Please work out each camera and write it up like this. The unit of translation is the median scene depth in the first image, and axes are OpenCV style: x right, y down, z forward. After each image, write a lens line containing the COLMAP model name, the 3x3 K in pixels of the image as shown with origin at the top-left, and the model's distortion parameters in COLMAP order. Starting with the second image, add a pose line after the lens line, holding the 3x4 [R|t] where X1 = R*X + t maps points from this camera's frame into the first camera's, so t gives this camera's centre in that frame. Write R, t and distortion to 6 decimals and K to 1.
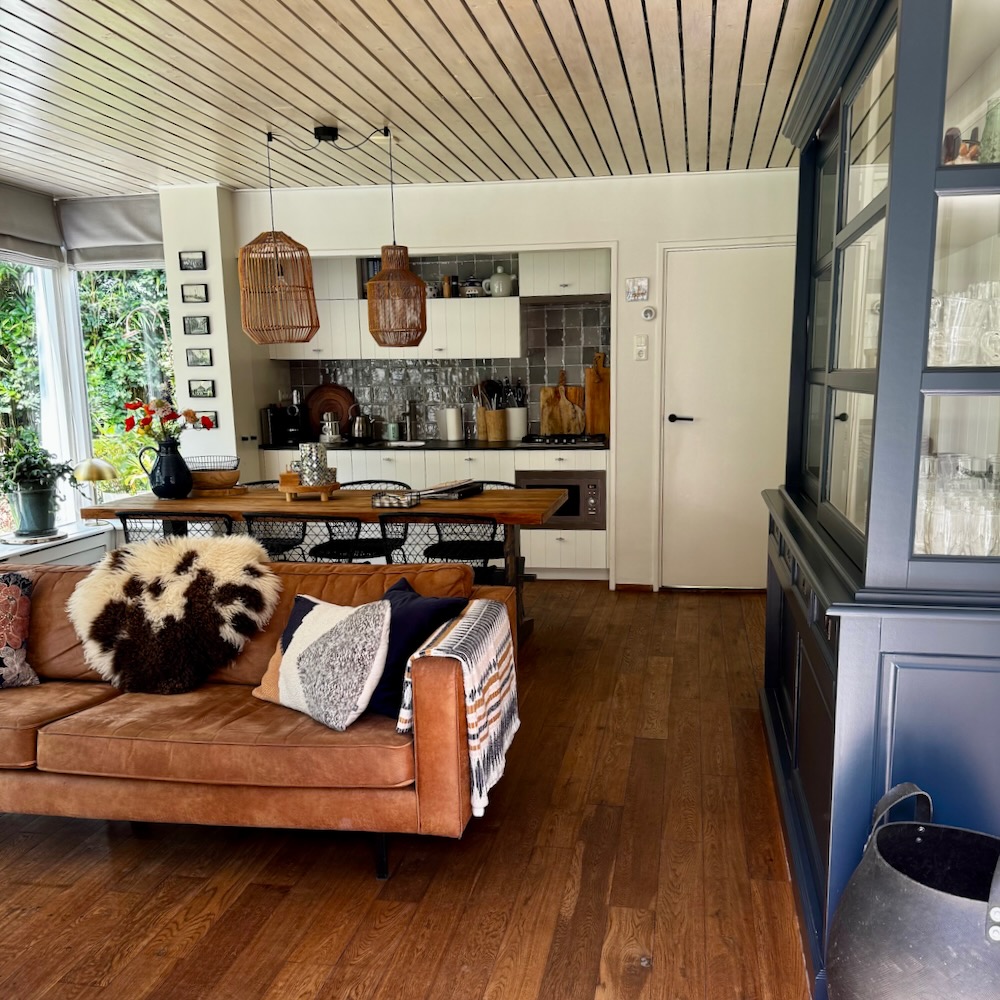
lens RADIAL K [[976.5, 0, 545.3], [0, 976.5, 563.7], [0, 0, 1]] dist [0.016175, 0.000000]
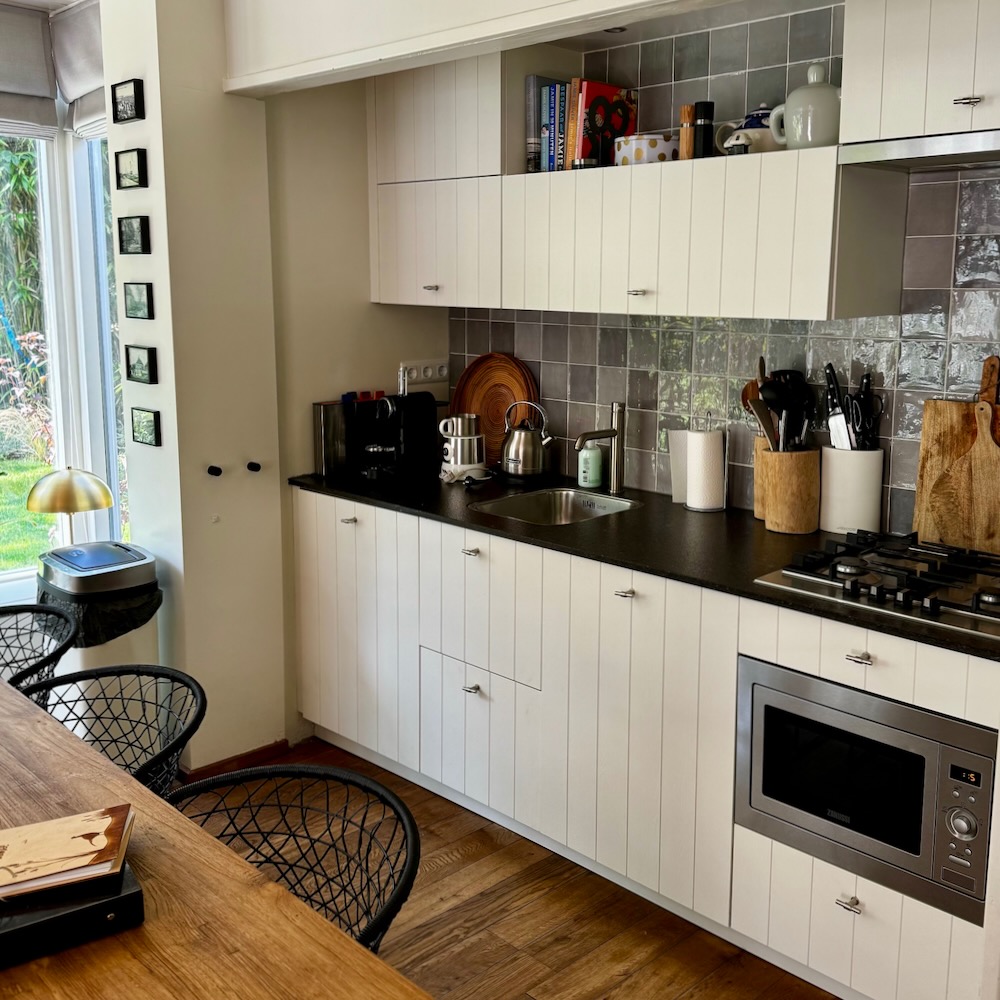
lens RADIAL K [[1061.0, 0, 568.9], [0, 1061.0, 447.4], [0, 0, 1]] dist [0.036486, 0.000000]
pose [[0.808390, 0.110646, -0.578155, 0.161255], [-0.130786, 0.991387, 0.006861, -0.206067], [0.573935, 0.070068, 0.815898, 0.842335]]
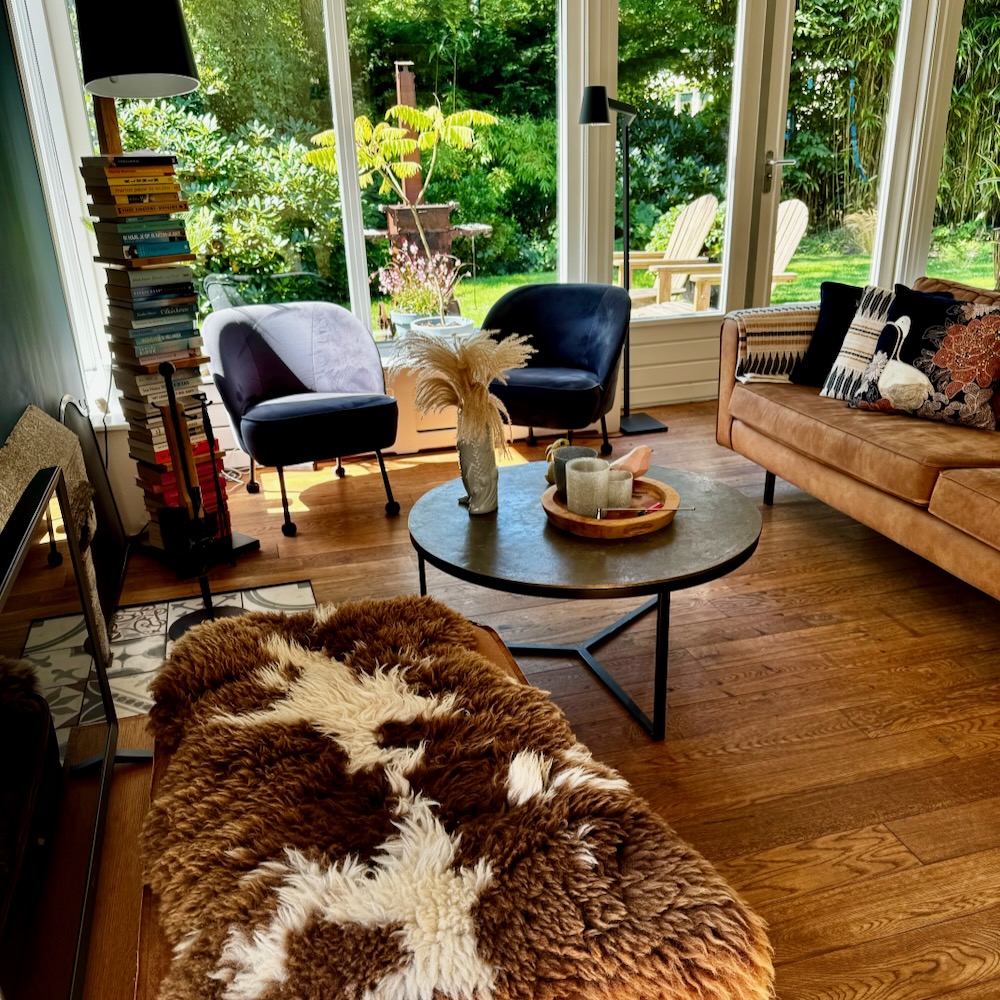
lens RADIAL K [[937.3, 0, 520.5], [0, 937.3, 559.2], [0, 0, 1]] dist [0.010418, 0.000000]
pose [[0.413998, 0.361248, -0.835527, 0.054586], [-0.143957, 0.932314, 0.331764, 0.003590], [0.898822, -0.017070, 0.437980, 0.129437]]
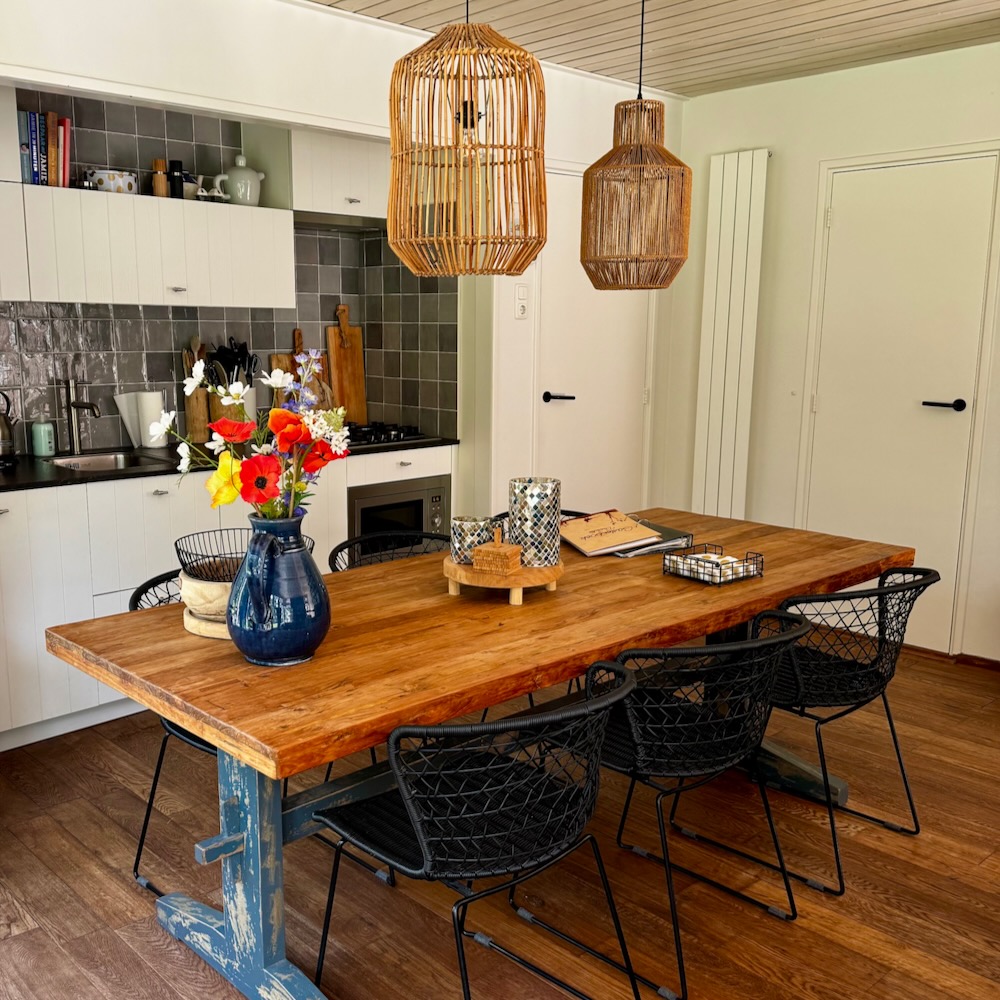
lens RADIAL K [[1021.9, 0, 447.8], [0, 1021.9, 520.6], [0, 0, 1]] dist [0.023984, 0.000000]
pose [[0.642499, -0.129299, 0.755299, -0.620644], [0.133015, 0.989517, 0.056244, -0.131639], [-0.754653, 0.064330, 0.652963, 0.665407]]
